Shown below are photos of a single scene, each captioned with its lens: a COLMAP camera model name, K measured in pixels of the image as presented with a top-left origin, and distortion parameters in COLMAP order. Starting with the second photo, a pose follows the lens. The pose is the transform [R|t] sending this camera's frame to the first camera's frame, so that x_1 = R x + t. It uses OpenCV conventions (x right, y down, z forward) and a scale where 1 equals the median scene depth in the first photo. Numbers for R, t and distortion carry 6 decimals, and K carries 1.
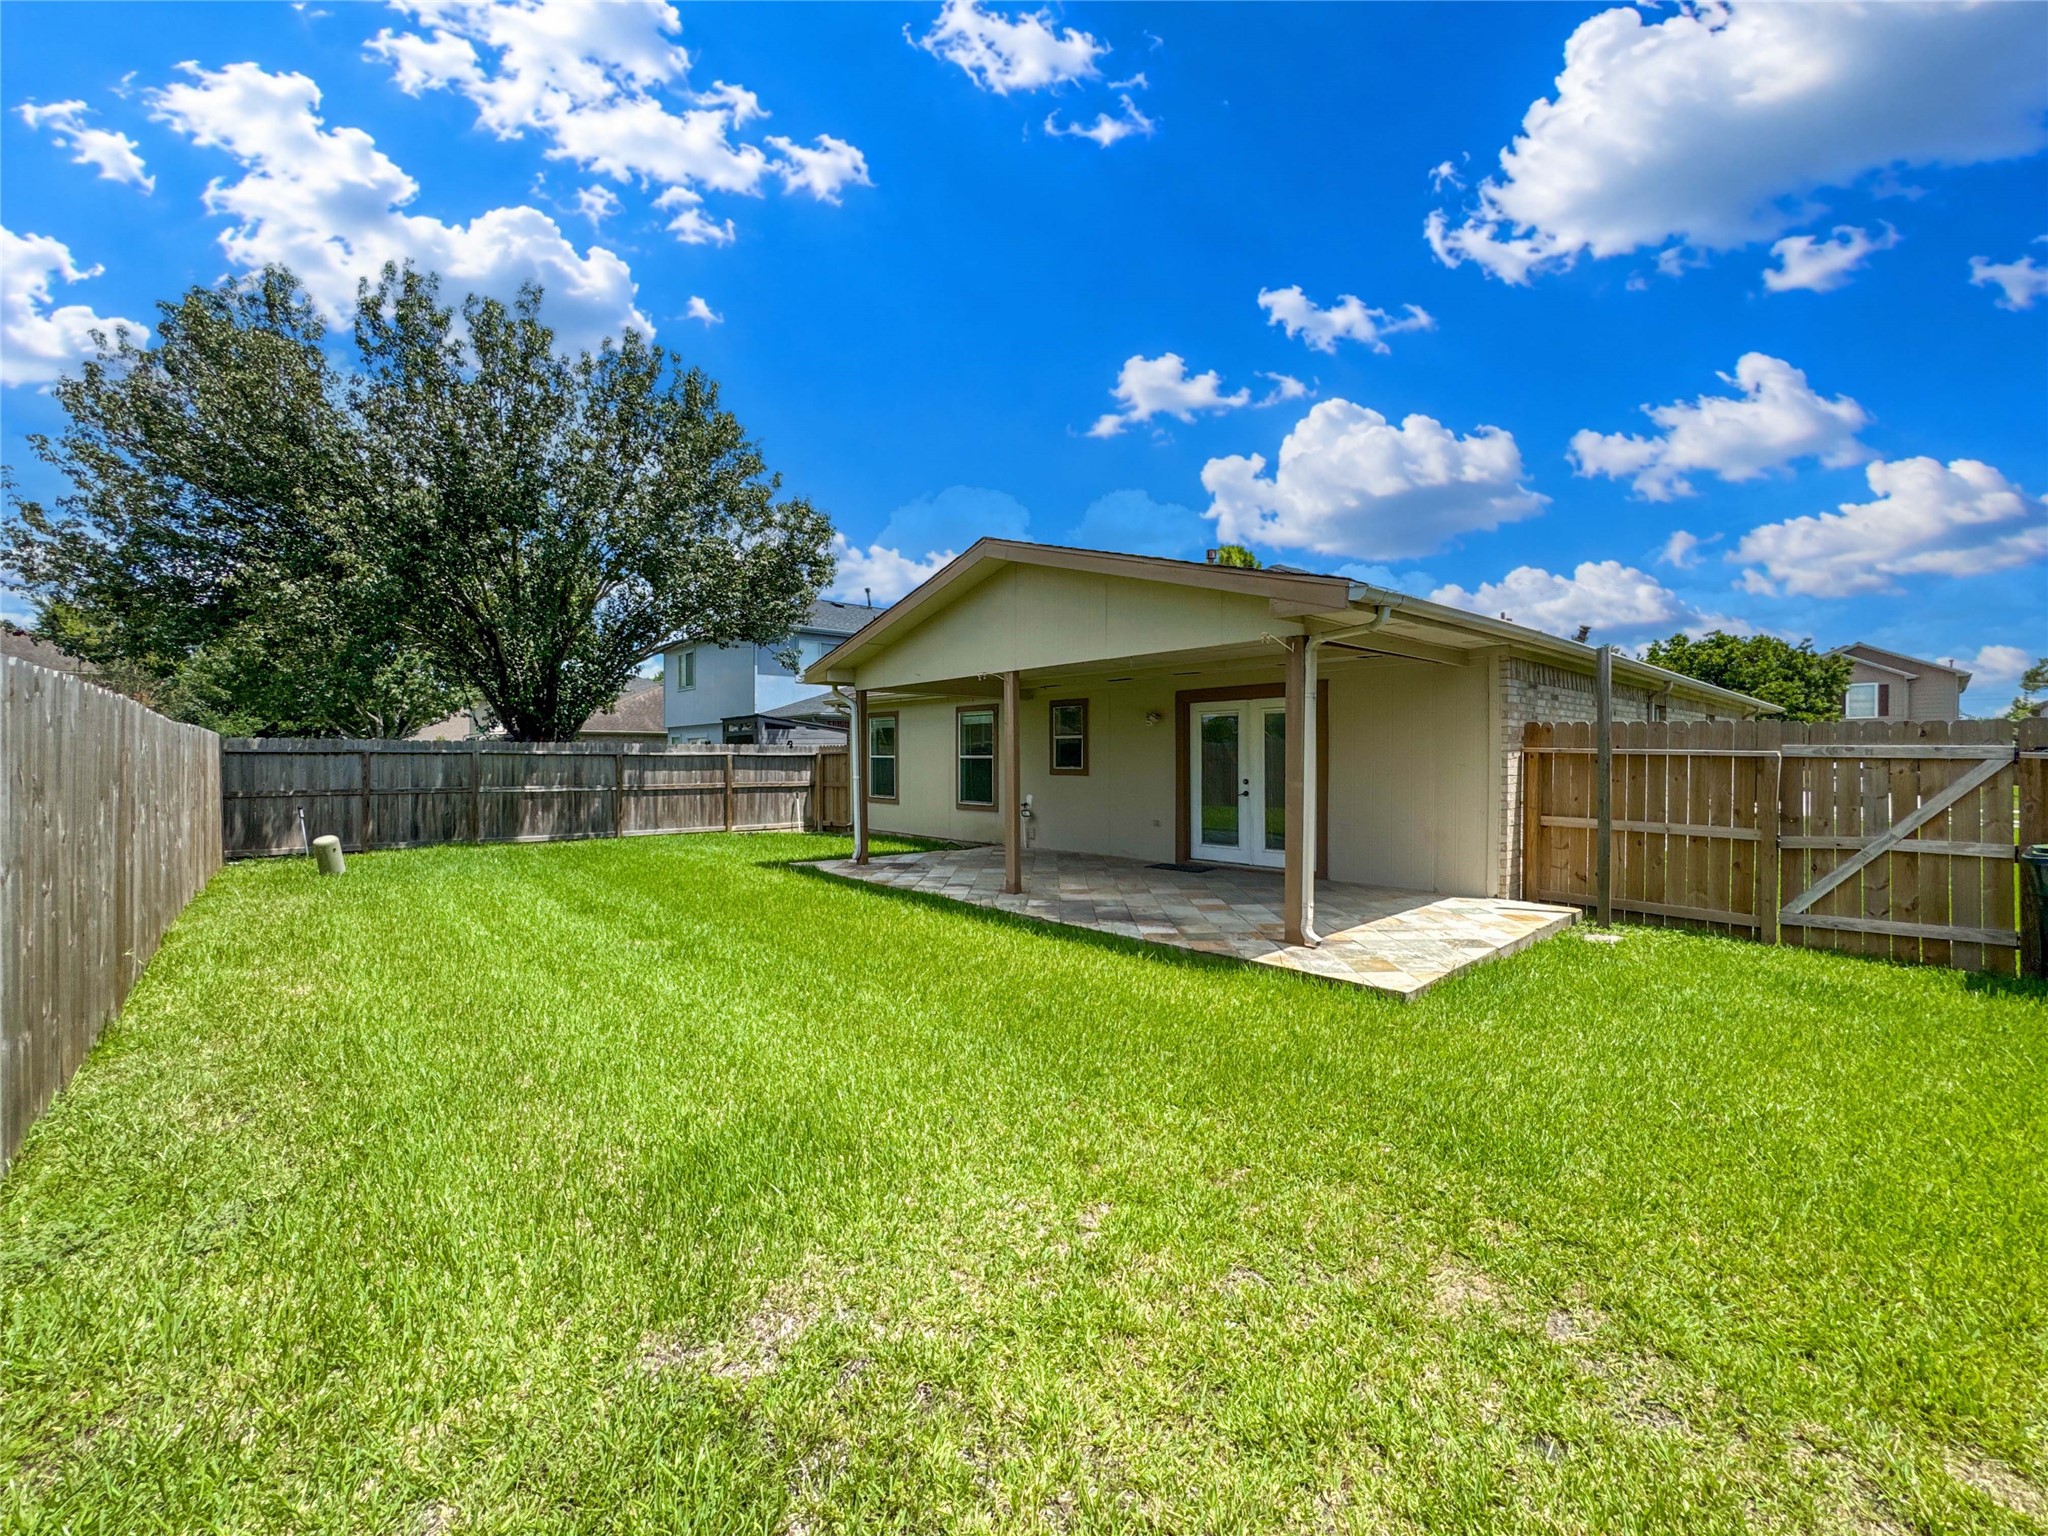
lens RADIAL K [[839.3, 0, 1007.1], [0, 839.3, 776.0], [0, 0, 1]] dist [-0.026372, 0.000092]
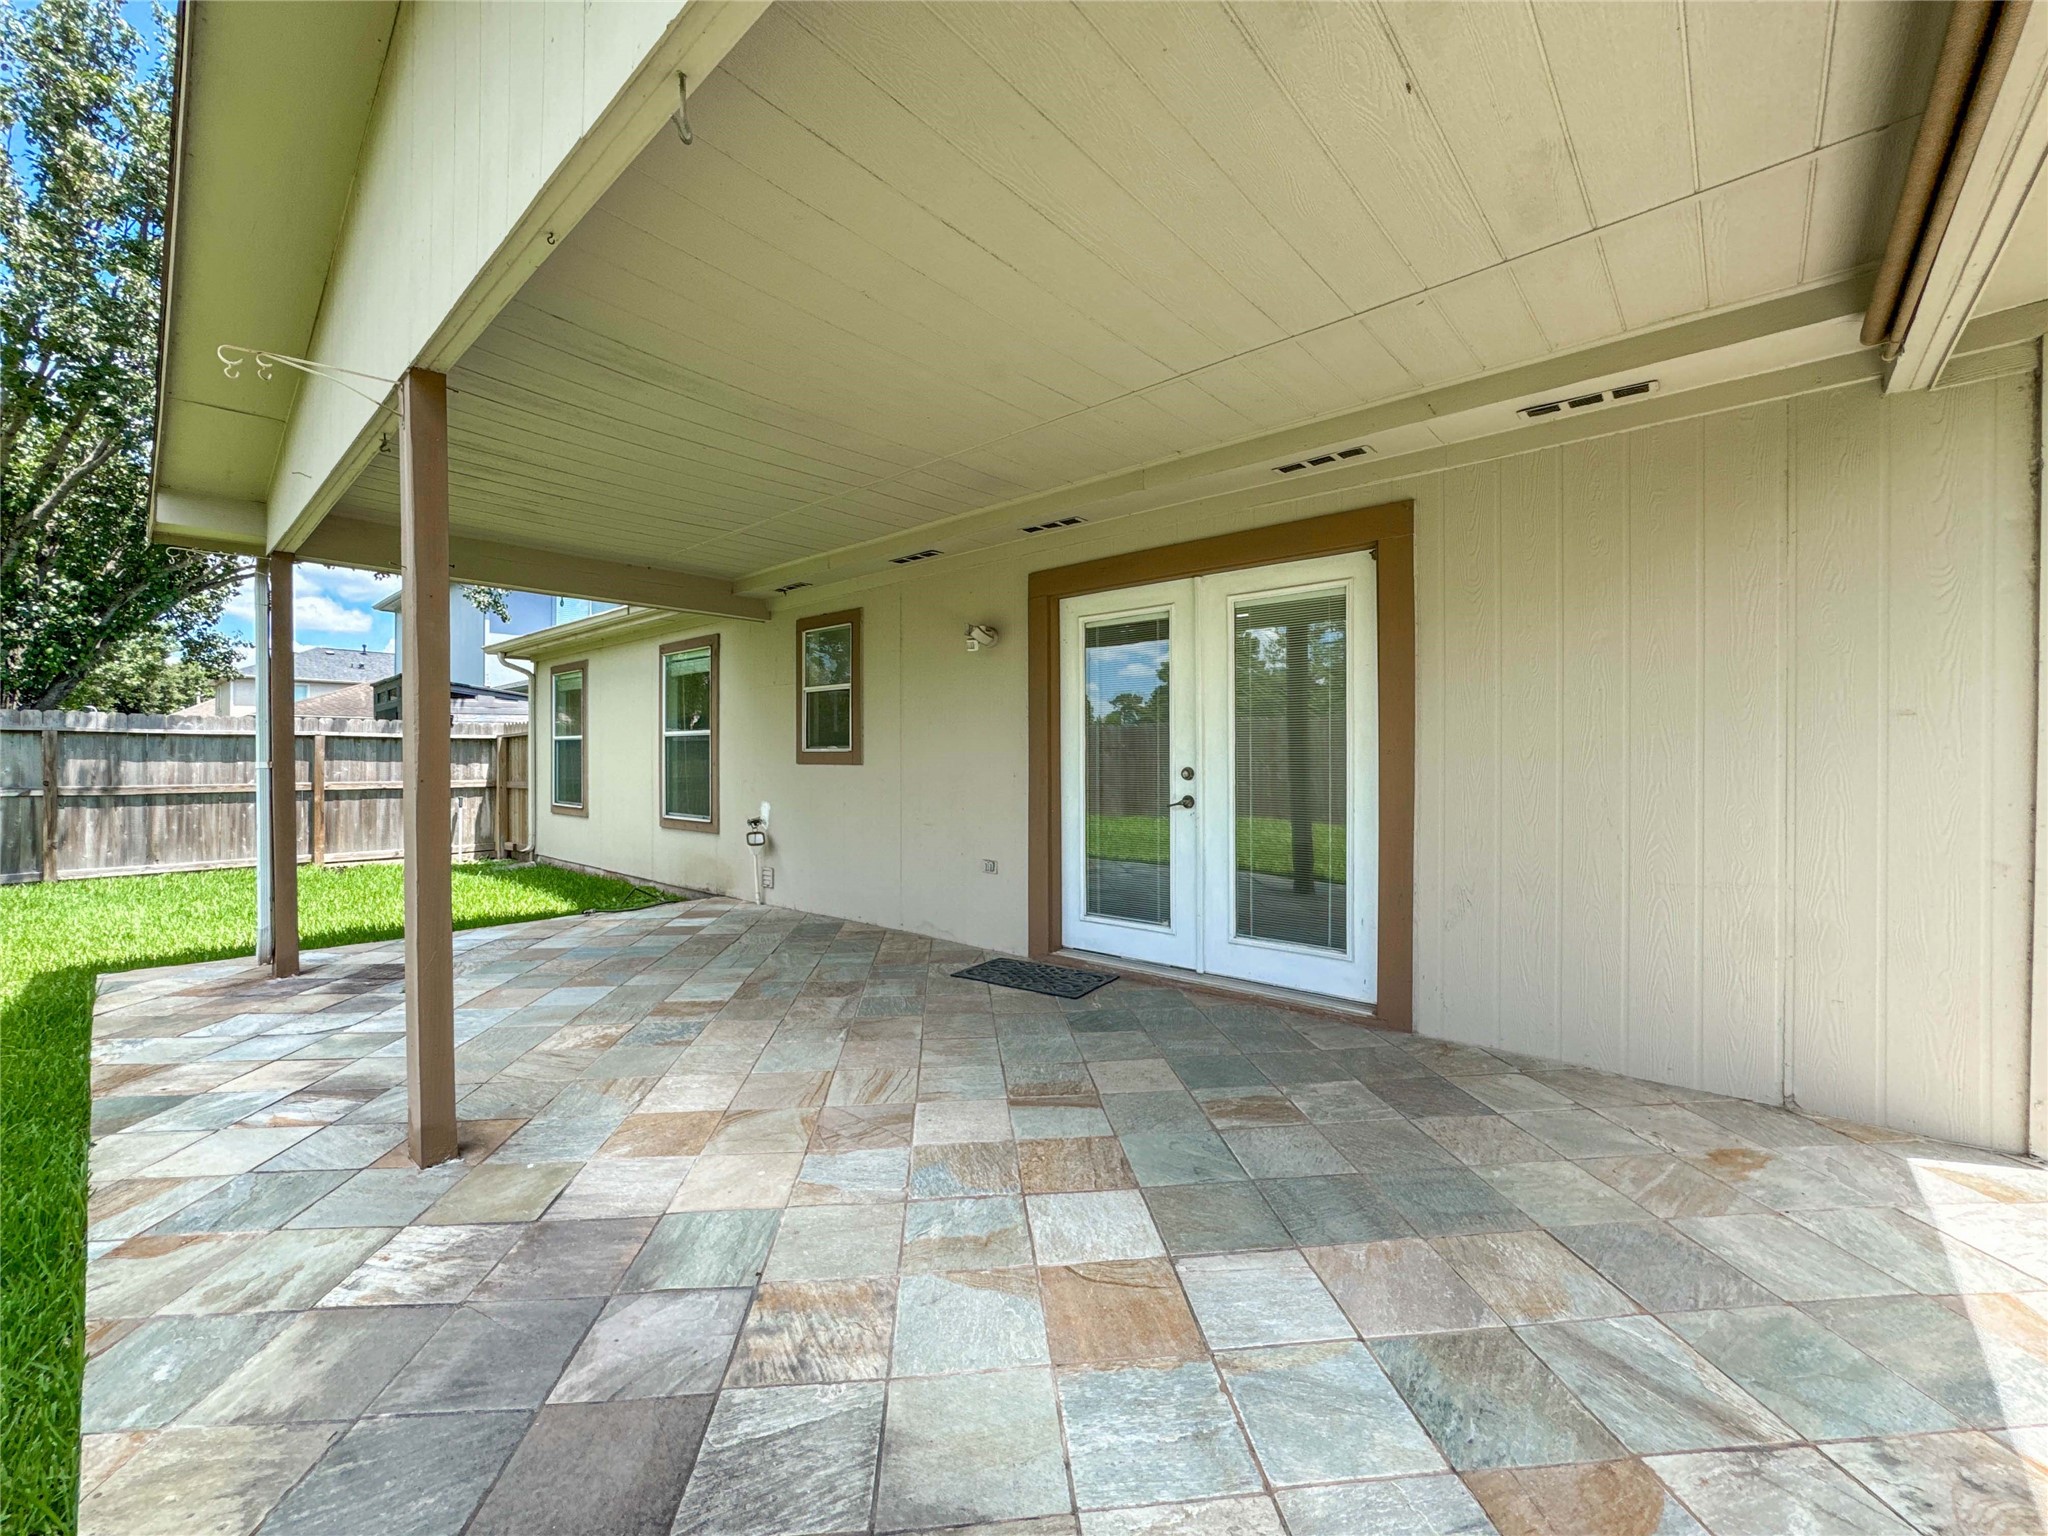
lens RADIAL K [[832.2, 0, 1013.2], [0, 832.2, 767.6], [0, 0, 1]] dist [-0.024973, 0.010897]
pose [[0.991278, -0.000507, 0.131790, 0.105009], [0.001880, 0.999945, -0.010293, 0.005843], [-0.131777, 0.010451, 0.991224, 0.438986]]
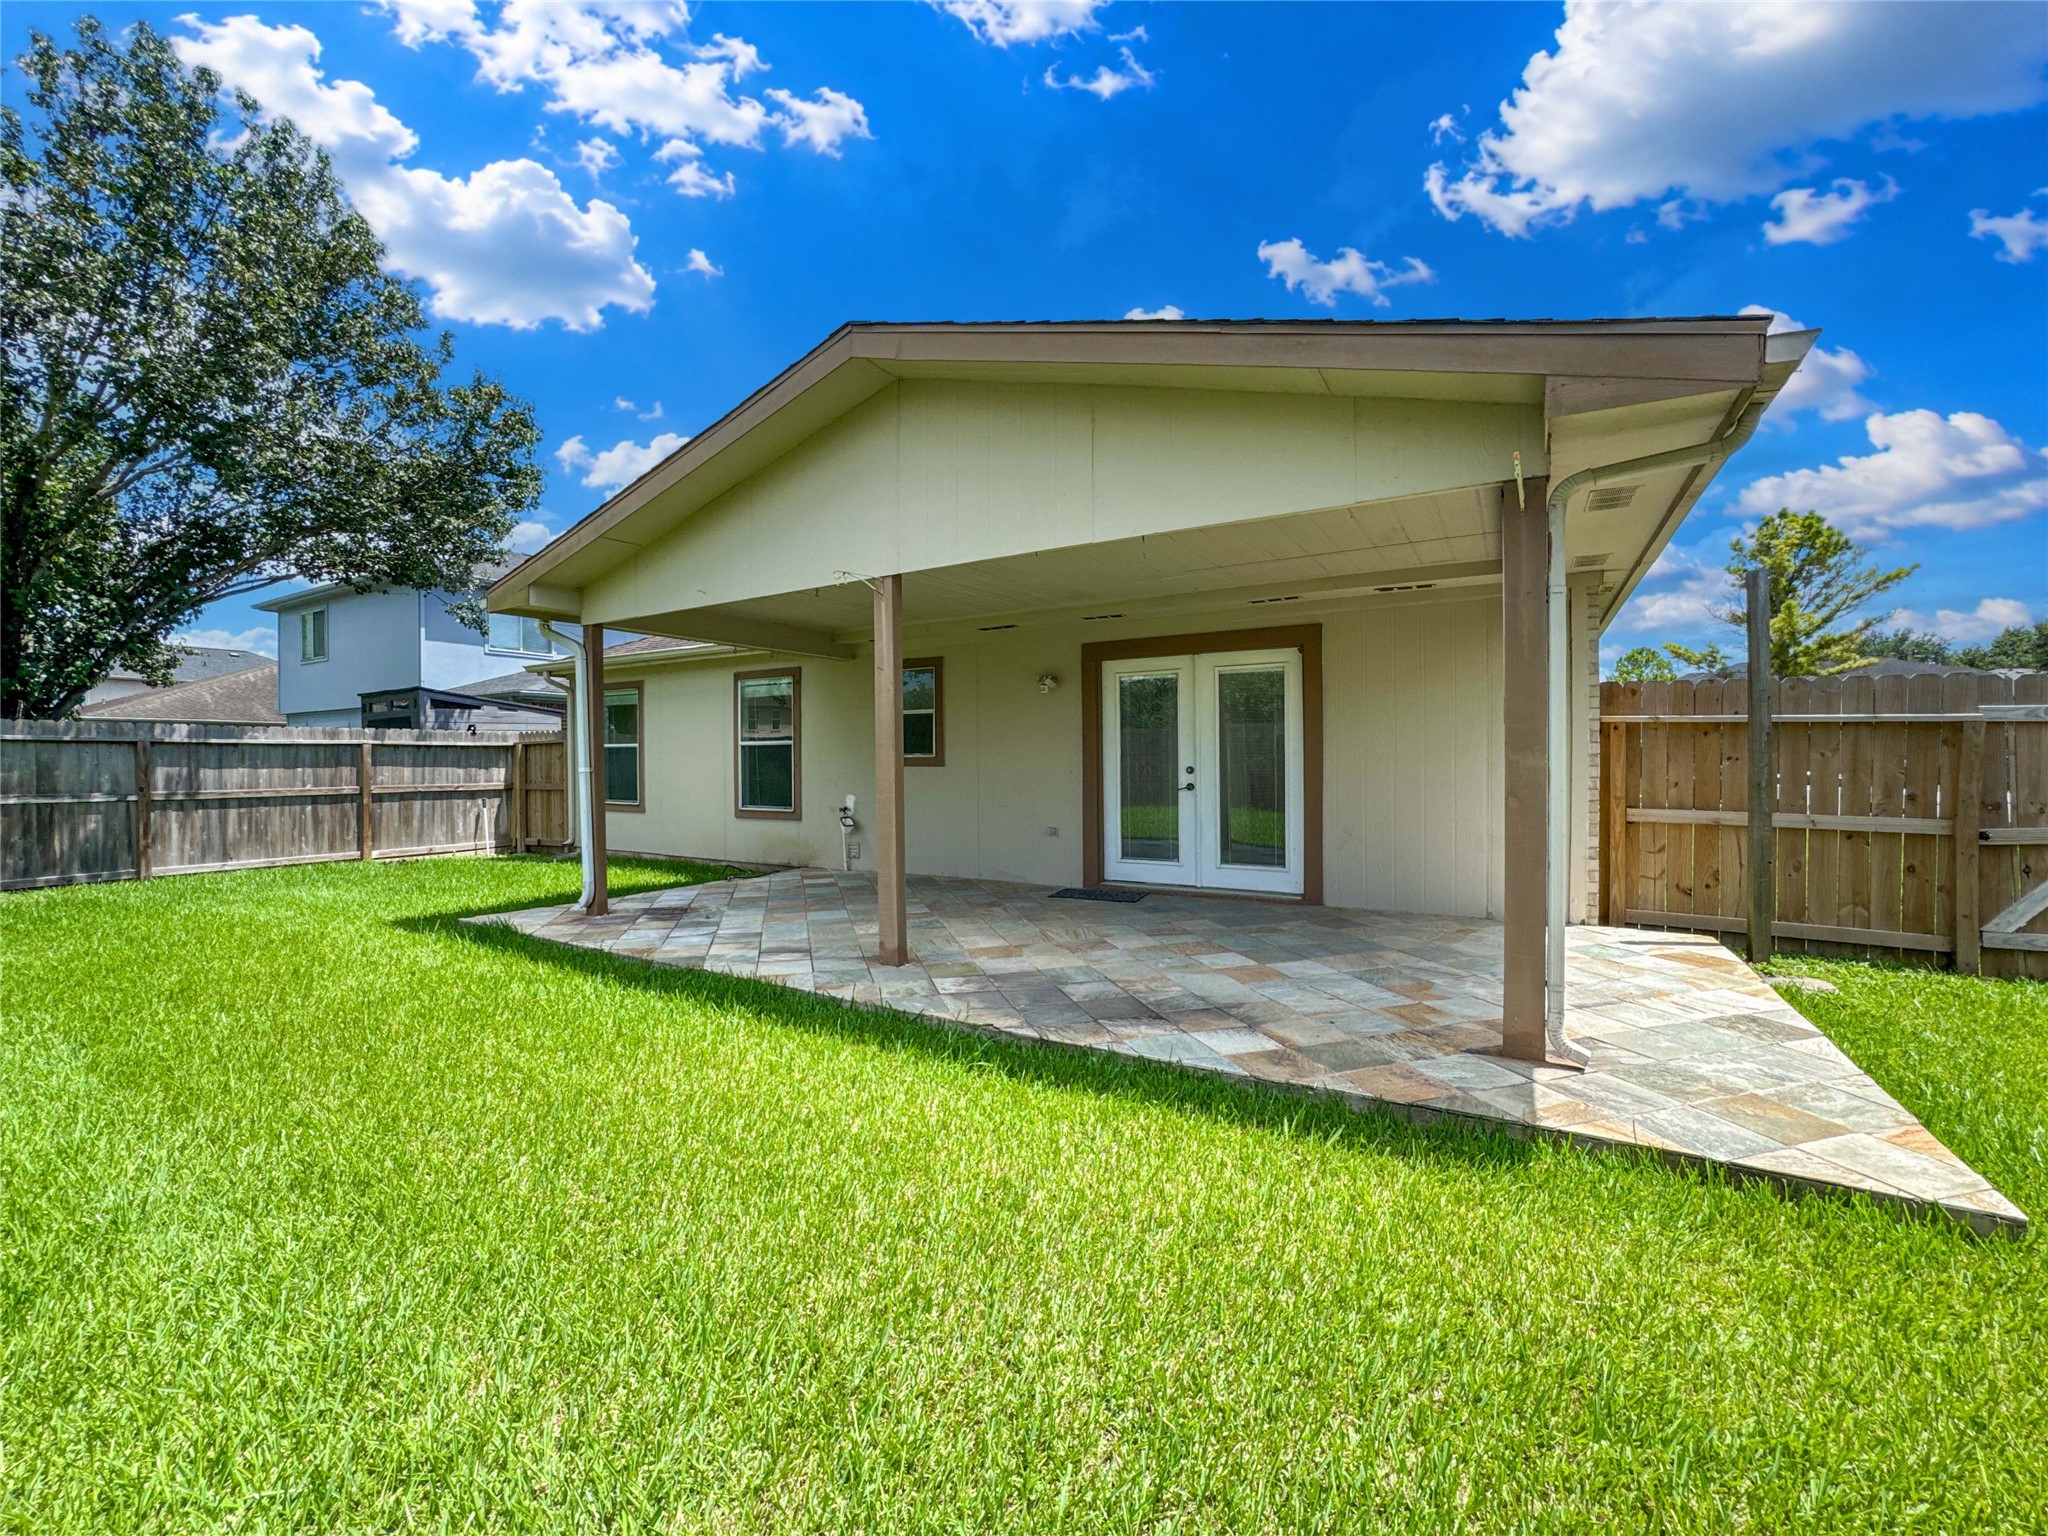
lens RADIAL K [[832.2, 0, 1014.6], [0, 832.2, 772.3], [0, 0, 1]] dist [-0.024973, 0.010897]
pose [[0.950240, -0.010072, 0.311355, -0.057671], [0.011725, 0.999925, -0.003437, 0.006827], [-0.311297, 0.006917, 0.950288, 0.274109]]
